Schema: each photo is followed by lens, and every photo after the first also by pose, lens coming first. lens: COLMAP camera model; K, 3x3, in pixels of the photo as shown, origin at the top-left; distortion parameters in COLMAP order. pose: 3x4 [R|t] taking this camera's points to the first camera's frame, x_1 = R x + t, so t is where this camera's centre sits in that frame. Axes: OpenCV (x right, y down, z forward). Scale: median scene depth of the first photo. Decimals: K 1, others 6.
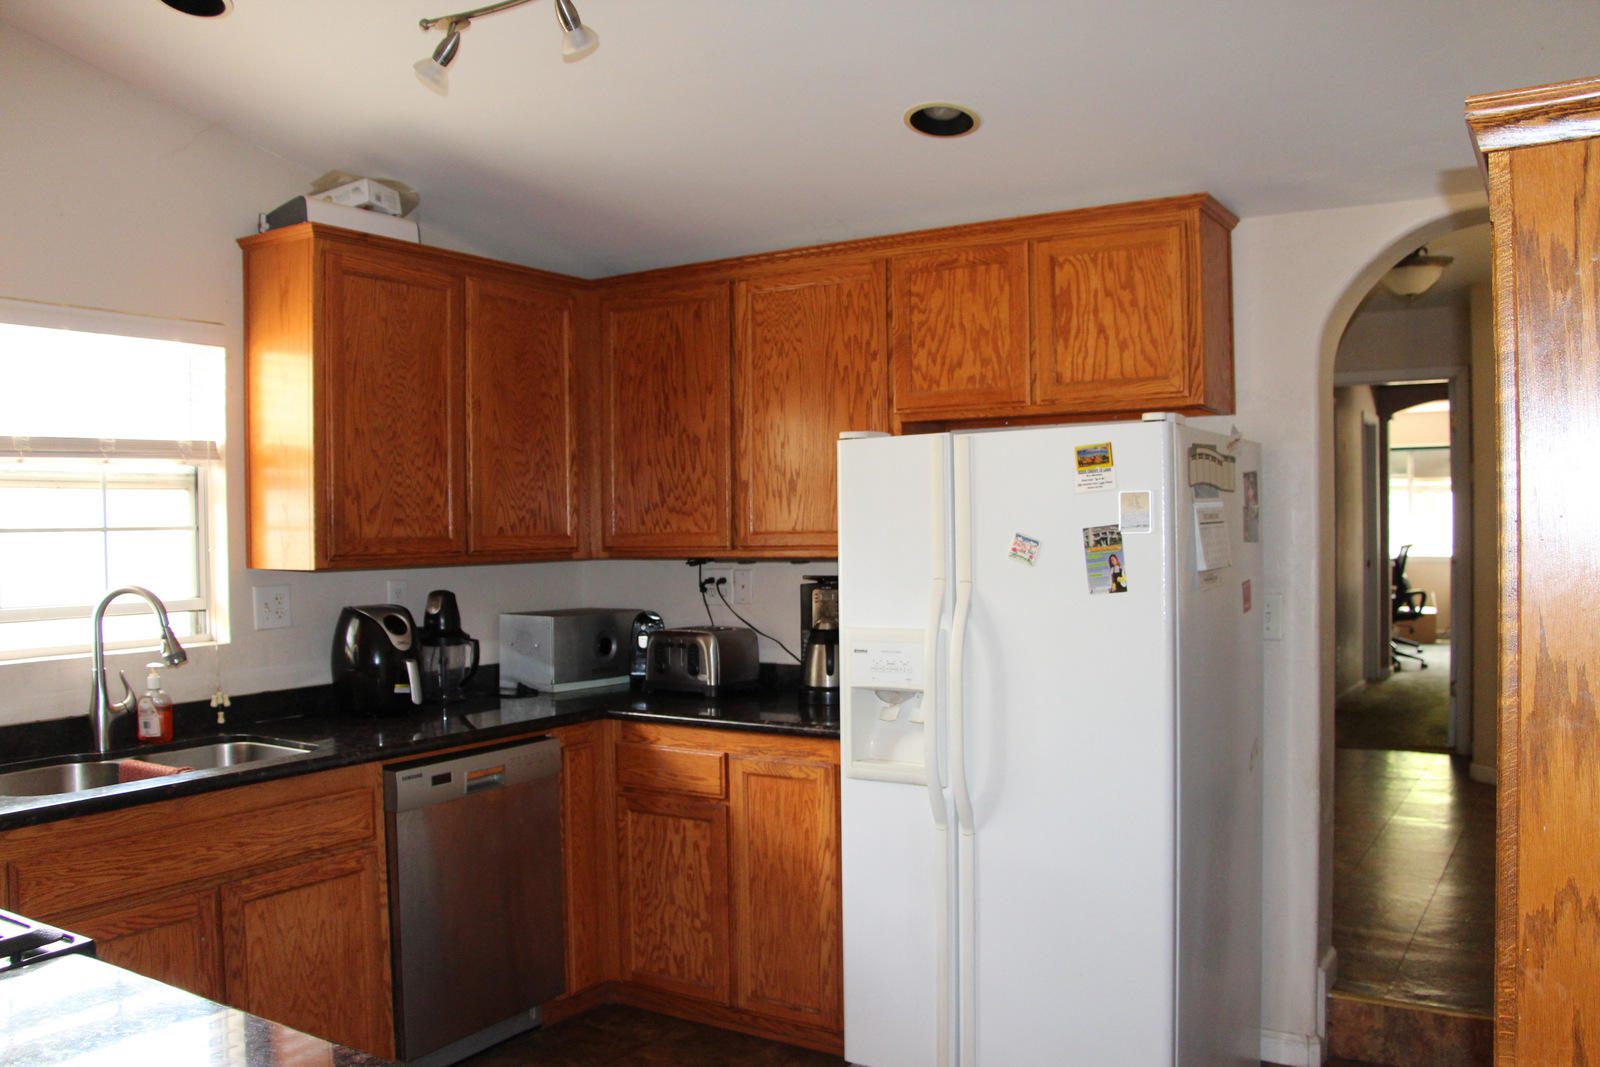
lens RADIAL K [[1320.0, 0, 796.9], [0, 1320.0, 537.7], [0, 0, 1]] dist [-0.138683, -0.012665]
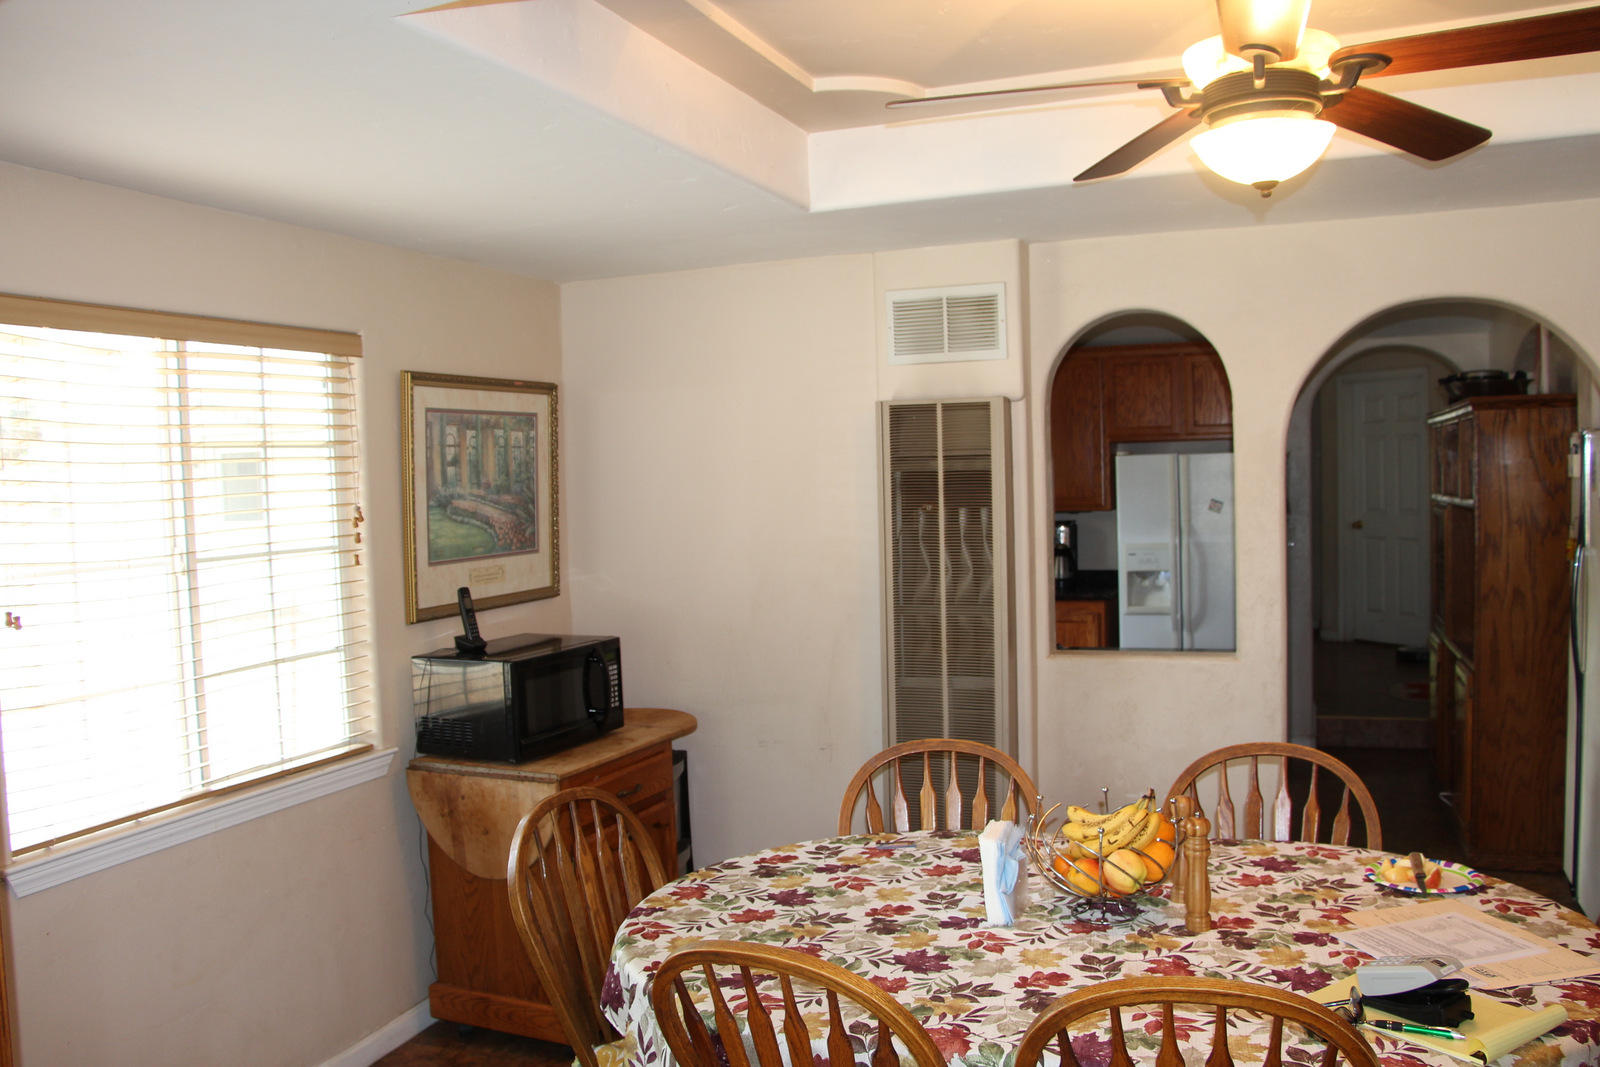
lens RADIAL K [[1320.0, 0, 801.3], [0, 1320.0, 529.9], [0, 0, 1]] dist [-0.138683, -0.012665]
pose [[0.979615, -0.022182, 0.199655, -0.804024], [0.015556, 0.999277, 0.034696, -0.032670], [-0.200280, -0.030883, 0.979252, -0.872136]]
